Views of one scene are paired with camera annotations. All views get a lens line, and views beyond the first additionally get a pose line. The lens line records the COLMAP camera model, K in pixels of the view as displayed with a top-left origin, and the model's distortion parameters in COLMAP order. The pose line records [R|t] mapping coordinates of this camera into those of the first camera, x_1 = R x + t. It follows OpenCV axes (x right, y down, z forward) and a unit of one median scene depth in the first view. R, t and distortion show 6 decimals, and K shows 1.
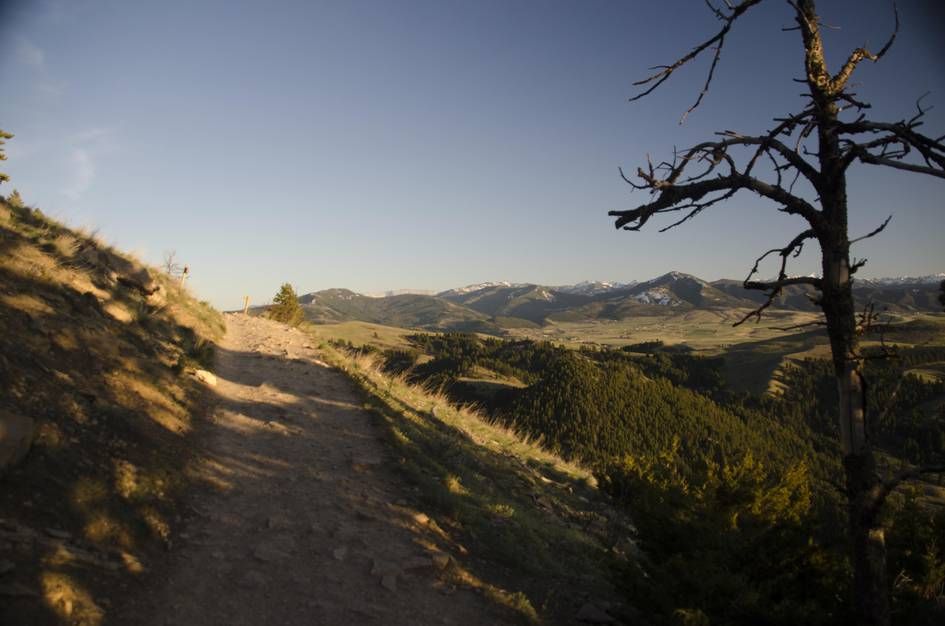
lens RADIAL K [[755.1, 0, 470.4], [0, 755.1, 315.1], [0, 0, 1]] dist [-0.166931, 0.132396]
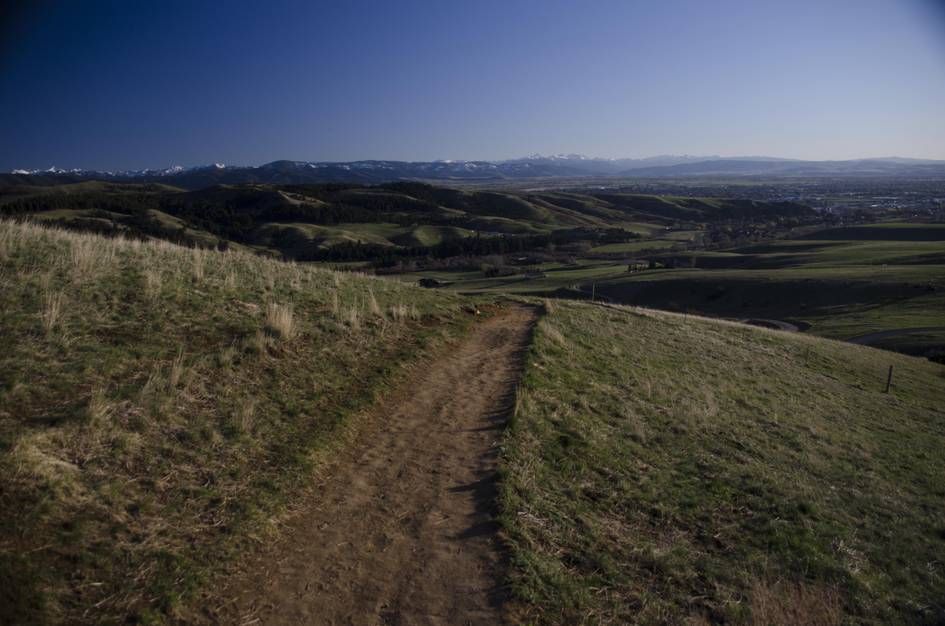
lens RADIAL K [[755.1, 0, 476.7], [0, 755.1, 315.9], [0, 0, 1]] dist [-0.166931, 0.132396]
pose [[0.585724, -0.147721, 0.796935, 0.132163], [0.033421, 0.986816, 0.158355, 0.048136], [-0.809821, -0.066118, 0.582939, -0.181047]]
